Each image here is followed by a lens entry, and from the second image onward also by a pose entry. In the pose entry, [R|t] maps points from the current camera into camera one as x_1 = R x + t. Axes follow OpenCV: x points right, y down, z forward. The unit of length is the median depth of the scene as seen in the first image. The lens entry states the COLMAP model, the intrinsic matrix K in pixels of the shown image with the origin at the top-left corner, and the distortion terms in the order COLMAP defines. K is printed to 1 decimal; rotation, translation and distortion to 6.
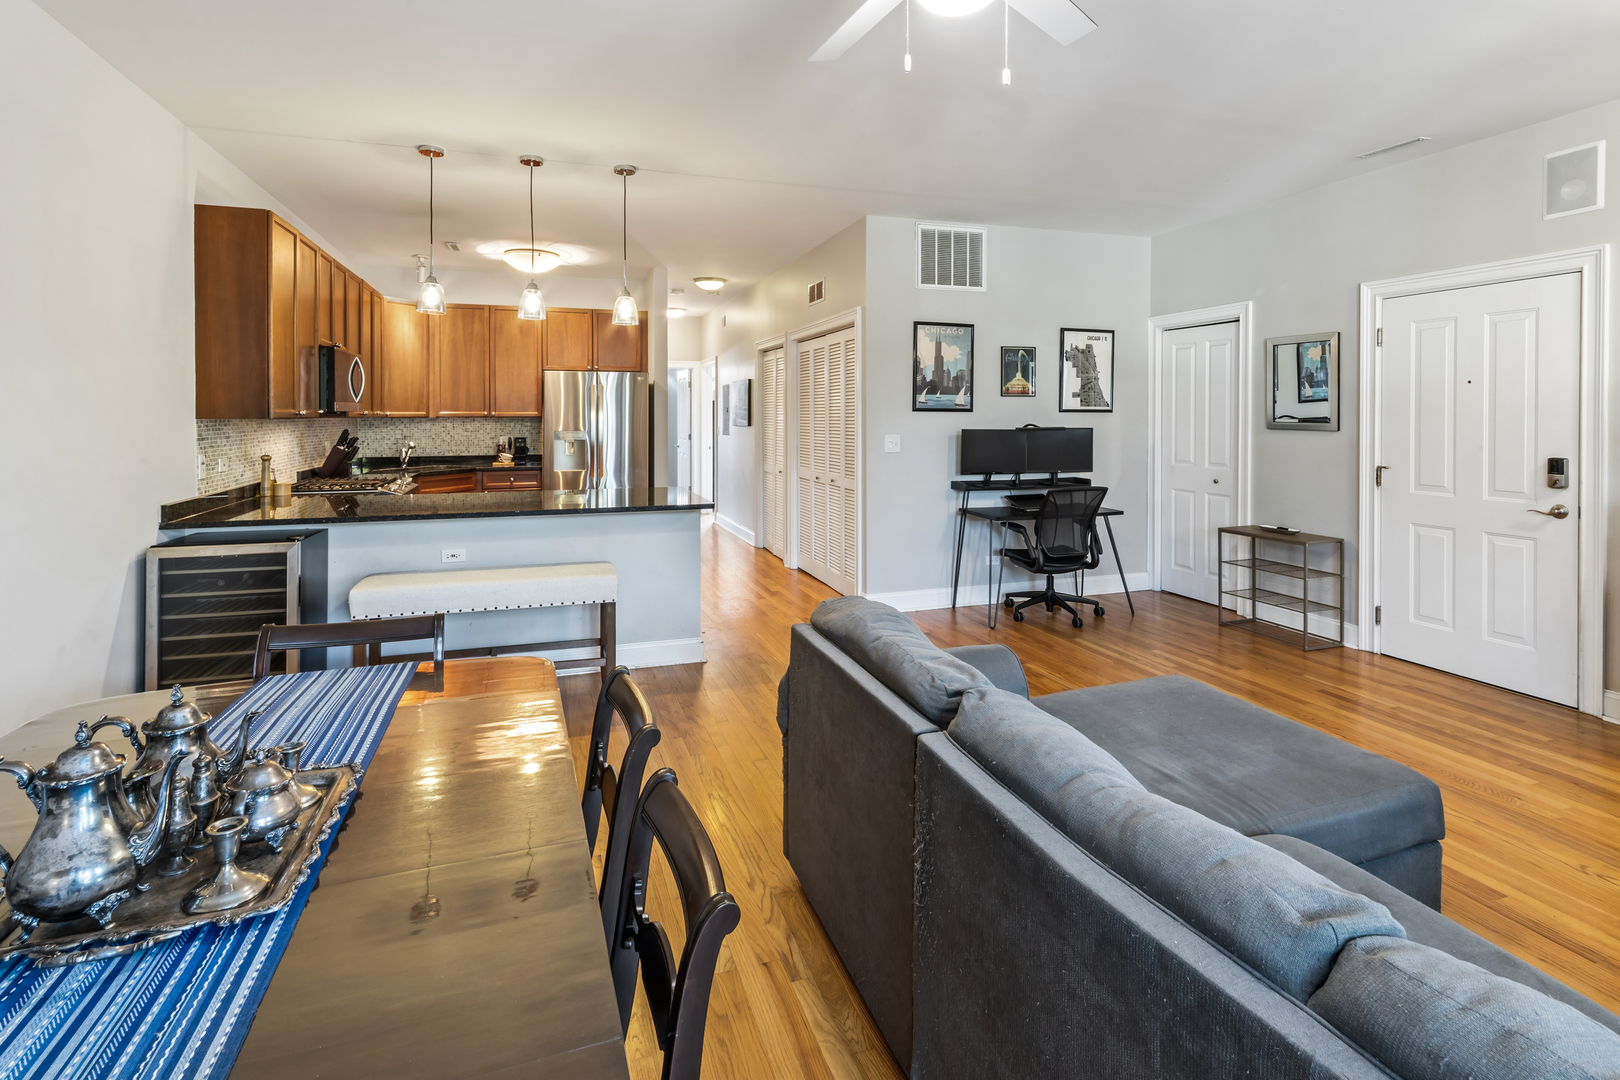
lens RADIAL K [[762.0, 0, 800.1], [0, 762.0, 542.4], [0, 0, 1]] dist [-0.000437, 0.000827]
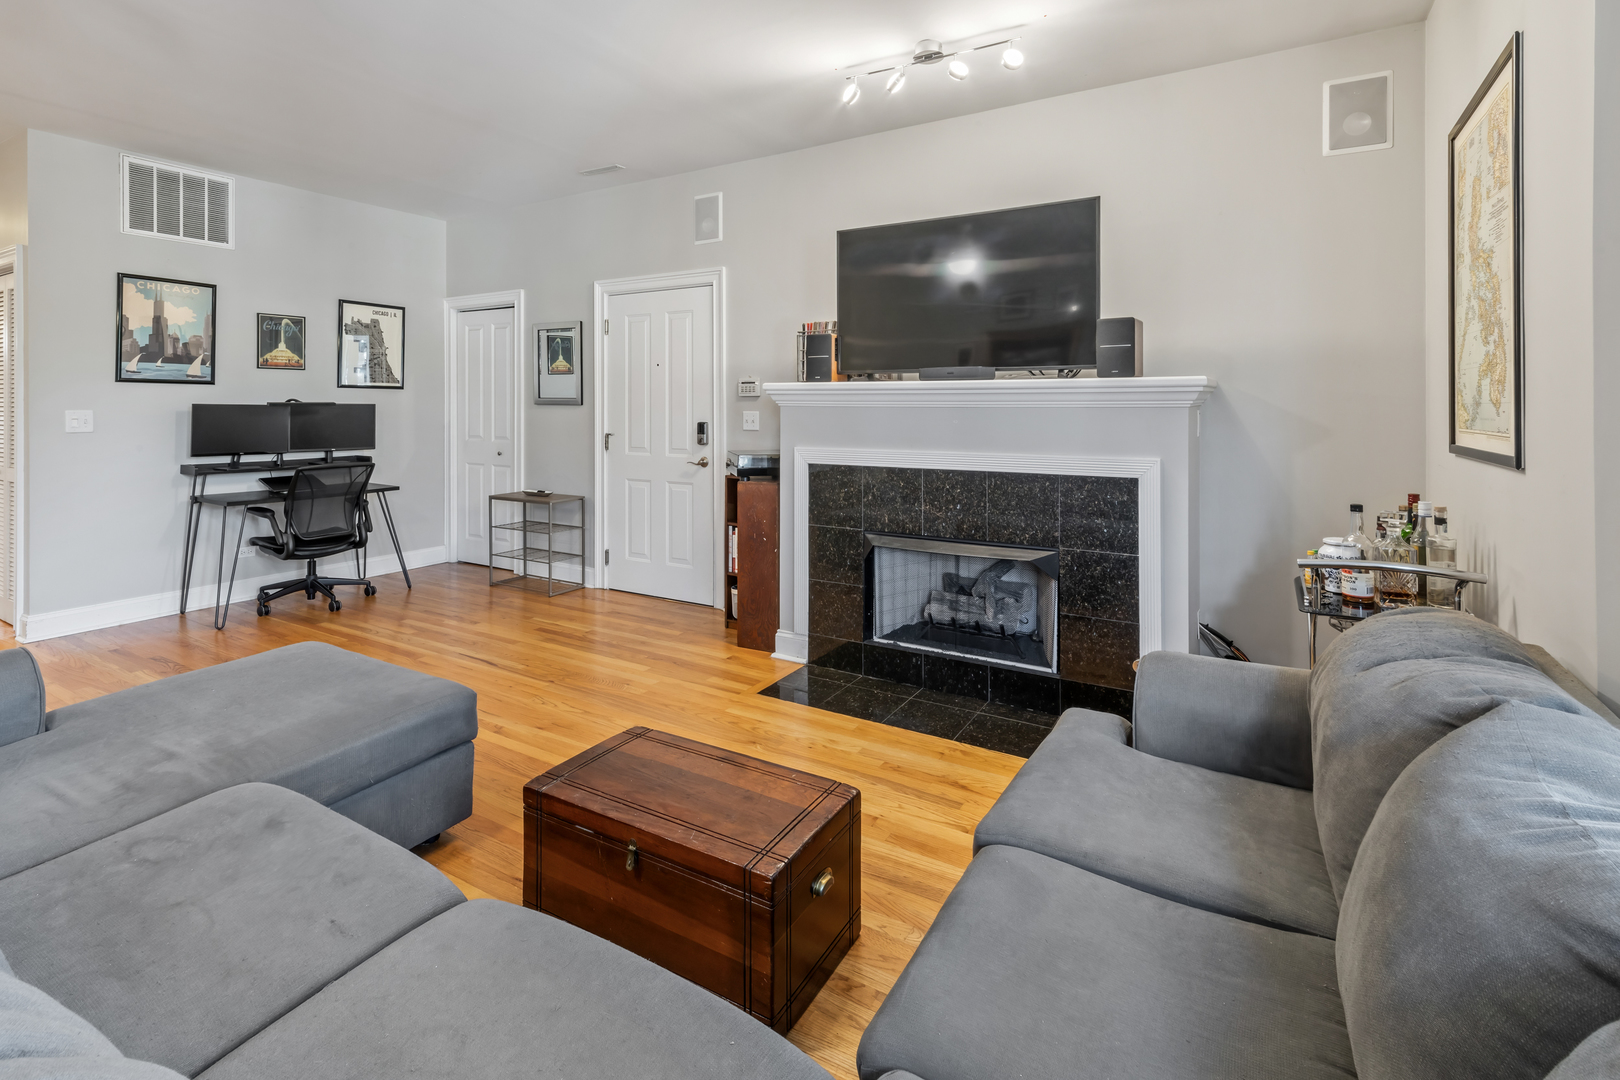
lens RADIAL K [[762.0, 0, 755.5], [0, 762.0, 517.8], [0, 0, 1]] dist [-0.000437, 0.000827]
pose [[0.762075, -0.094935, 0.640491, 0.142532], [0.103372, 0.994344, 0.024388, 0.023542], [-0.639183, 0.047623, 0.767578, -0.052987]]
